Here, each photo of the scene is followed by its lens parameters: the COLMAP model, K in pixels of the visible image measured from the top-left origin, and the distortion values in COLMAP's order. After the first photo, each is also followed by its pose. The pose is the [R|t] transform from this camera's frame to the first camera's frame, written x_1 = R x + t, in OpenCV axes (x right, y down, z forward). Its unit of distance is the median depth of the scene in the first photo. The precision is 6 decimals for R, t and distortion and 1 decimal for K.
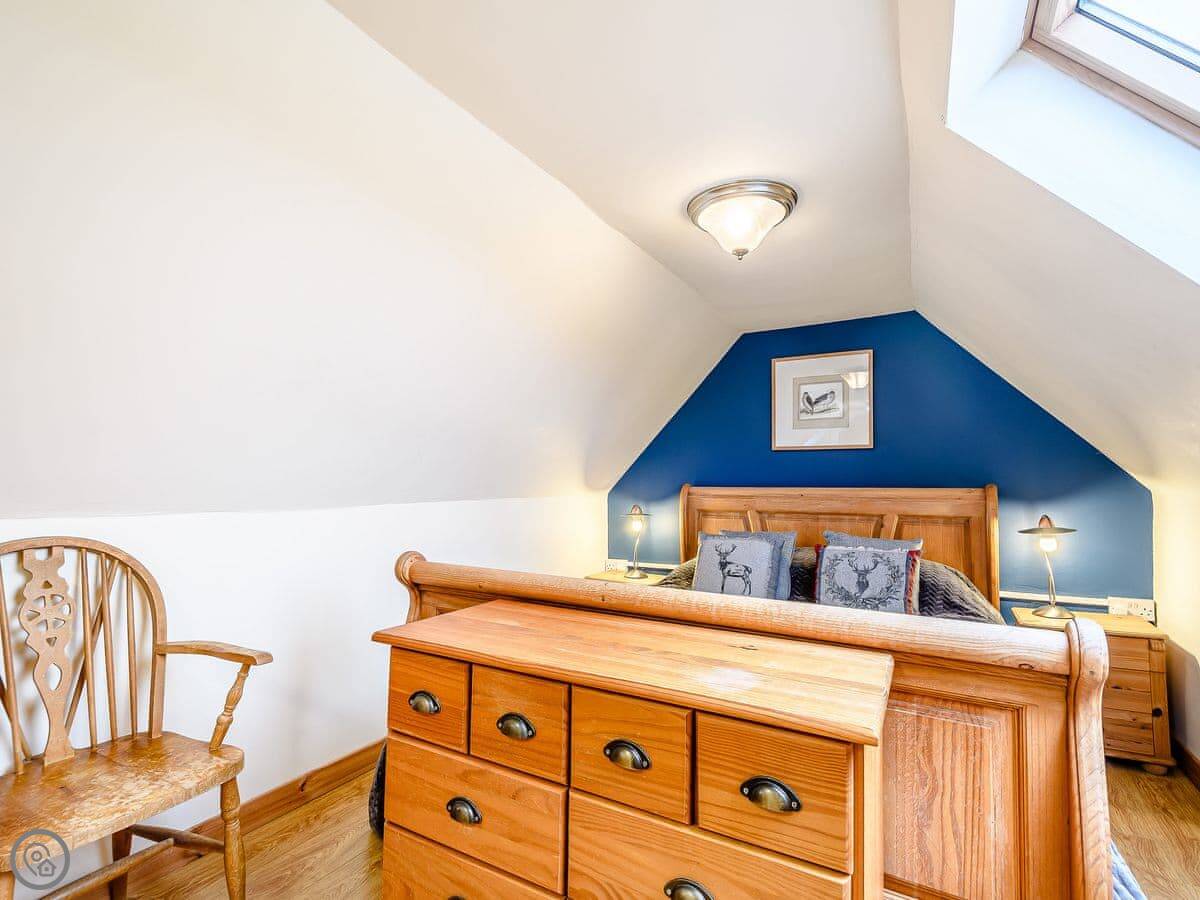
lens RADIAL K [[540.3, 0, 634.3], [0, 540.3, 464.1], [0, 0, 1]] dist [0.019191, 0.000020]
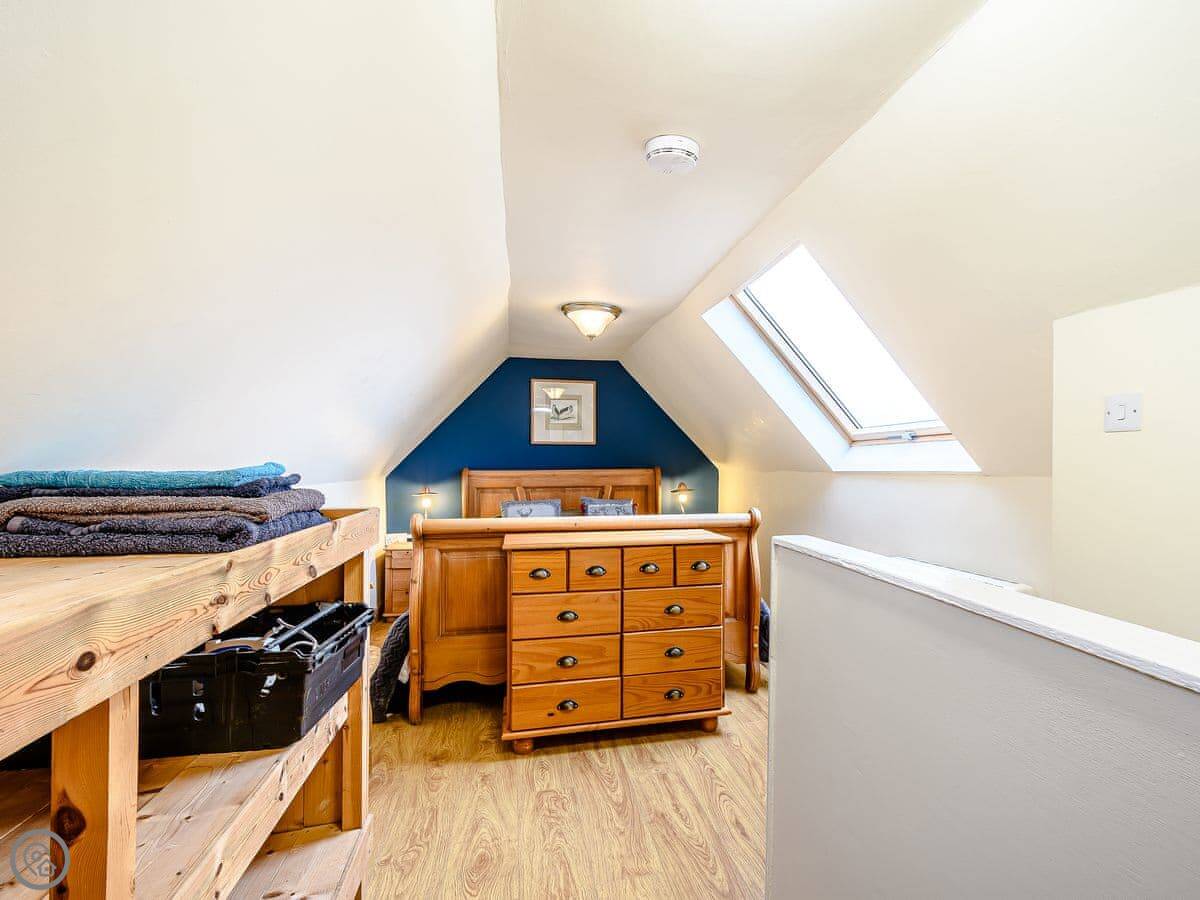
lens RADIAL K [[573.3, 0, 609.5], [0, 573.3, 472.0], [0, 0, 1]] dist [0.001652, -0.000093]
pose [[0.765473, -0.011566, 0.643364, -0.631277], [-0.013832, 0.999312, 0.034423, -0.007587], [-0.643320, -0.035249, 0.764786, -0.319020]]
